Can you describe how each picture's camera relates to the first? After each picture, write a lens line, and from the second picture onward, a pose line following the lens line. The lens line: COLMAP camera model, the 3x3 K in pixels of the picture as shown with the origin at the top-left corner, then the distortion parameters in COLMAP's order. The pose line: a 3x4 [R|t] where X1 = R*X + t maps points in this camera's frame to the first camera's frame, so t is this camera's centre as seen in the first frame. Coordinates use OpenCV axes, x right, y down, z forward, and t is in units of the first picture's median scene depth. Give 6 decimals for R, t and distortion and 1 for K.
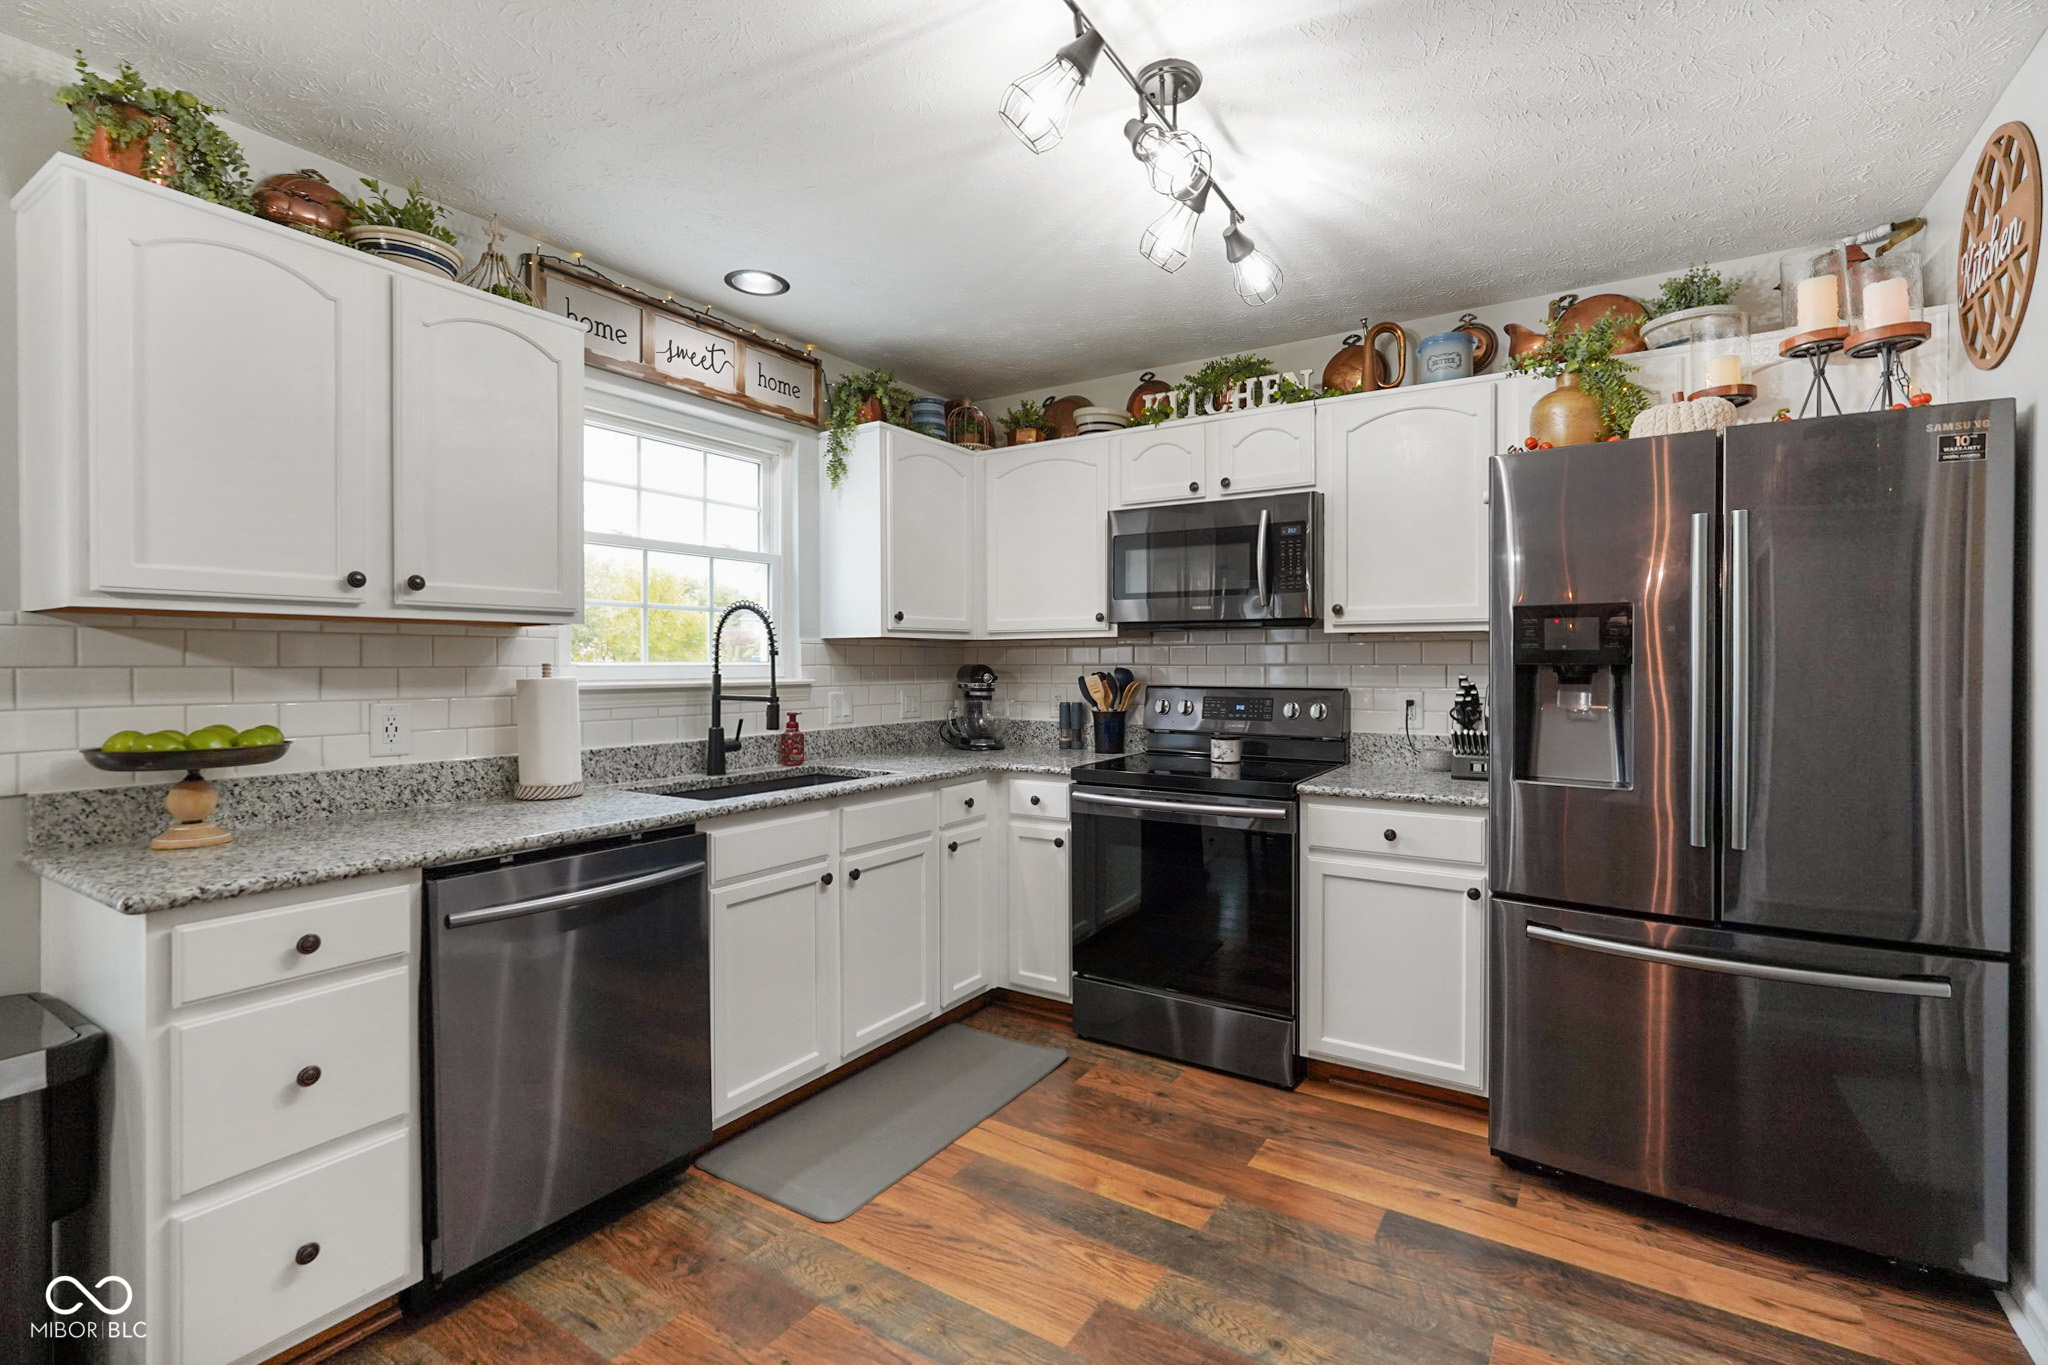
lens RADIAL K [[935.0, 0, 1027.9], [0, 935.0, 658.3], [0, 0, 1]] dist [-0.001864, -0.000007]
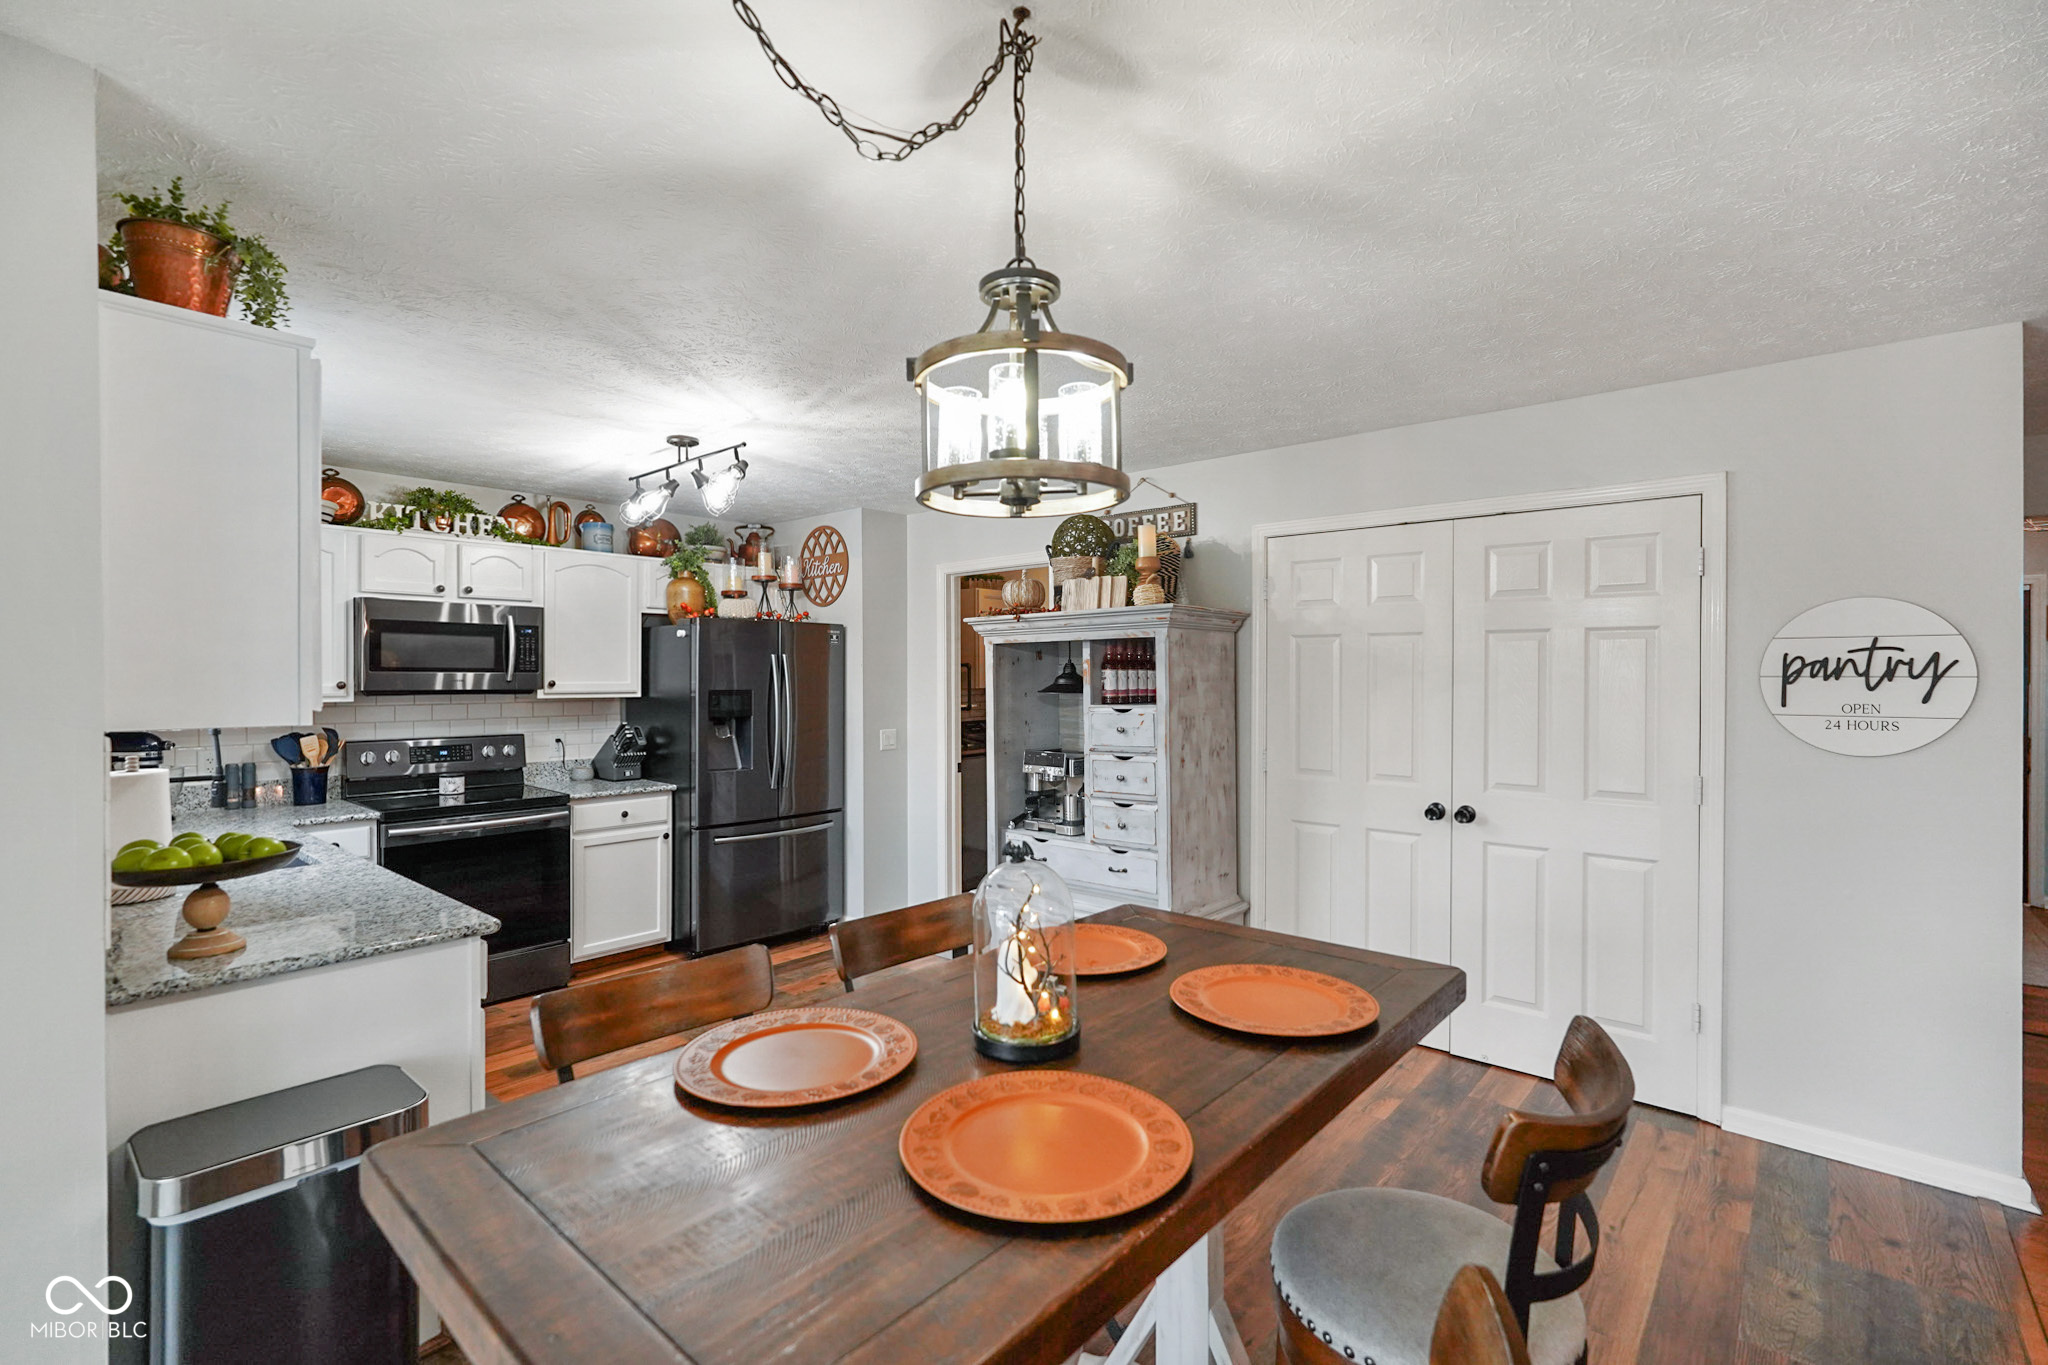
lens RADIAL K [[910.0, 0, 1024.0], [0, 910.0, 682.5], [0, 0, 1]] dist [-0.000822, -0.000029]
pose [[0.153713, -0.001923, 0.988114, -1.047522], [-0.000129, 0.999998, 0.001967, -0.057002], [-0.988116, -0.000430, 0.153713, -0.016705]]
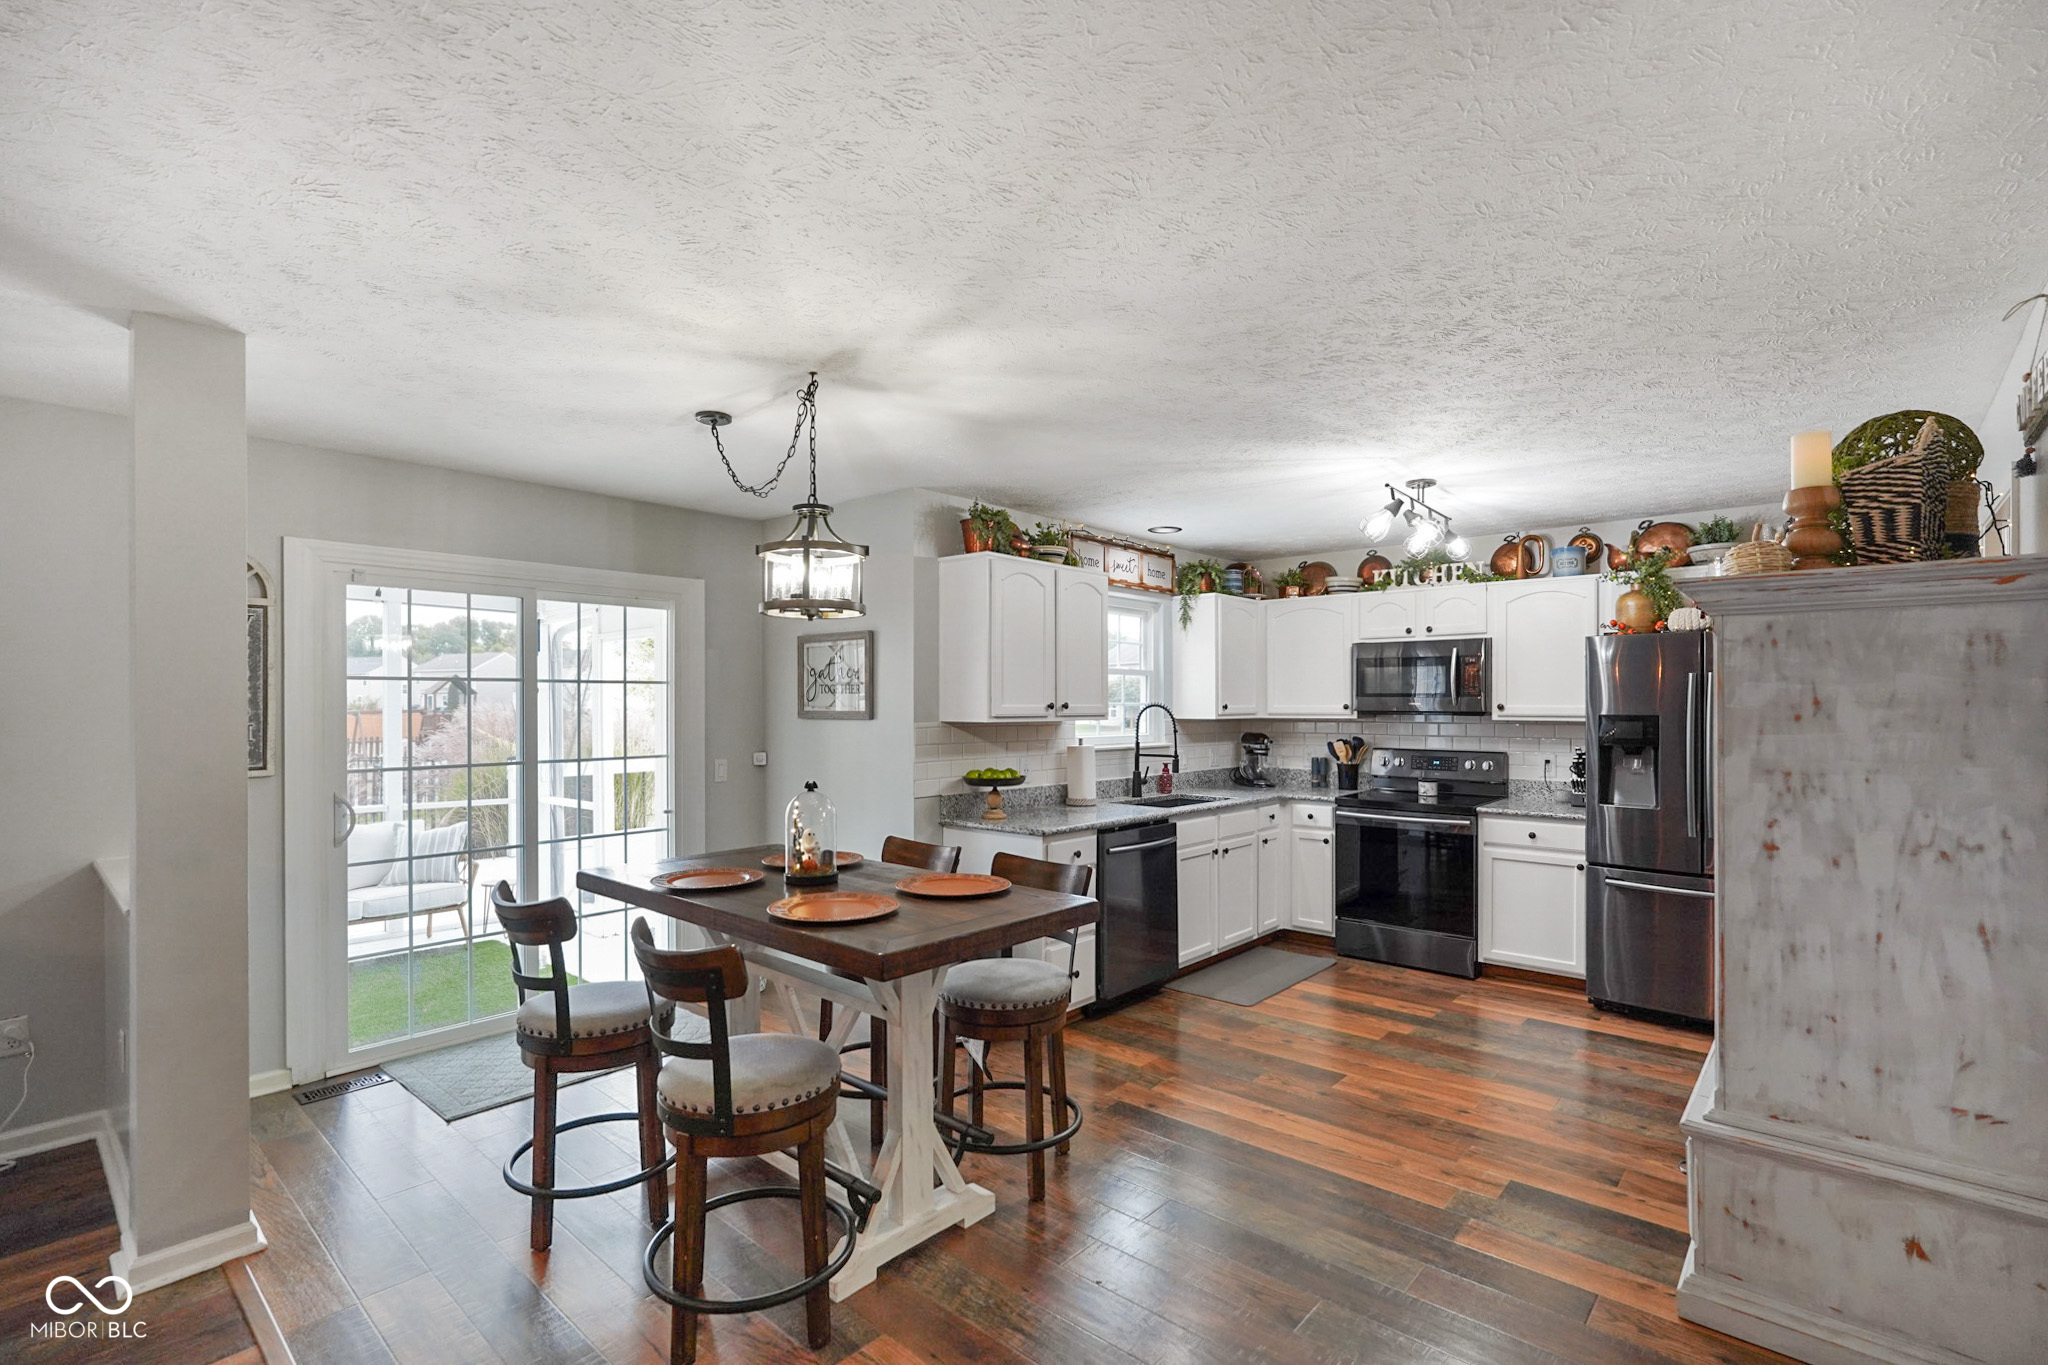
lens RADIAL K [[935.9, 0, 1021.0], [0, 935.9, 698.2], [0, 0, 1]] dist [0.000982, 0.000219]
pose [[0.989303, 0.001555, -0.145869, -0.284484], [-0.002100, 0.999991, -0.003585, -0.059395], [0.145862, 0.003853, 0.989297, -0.815173]]
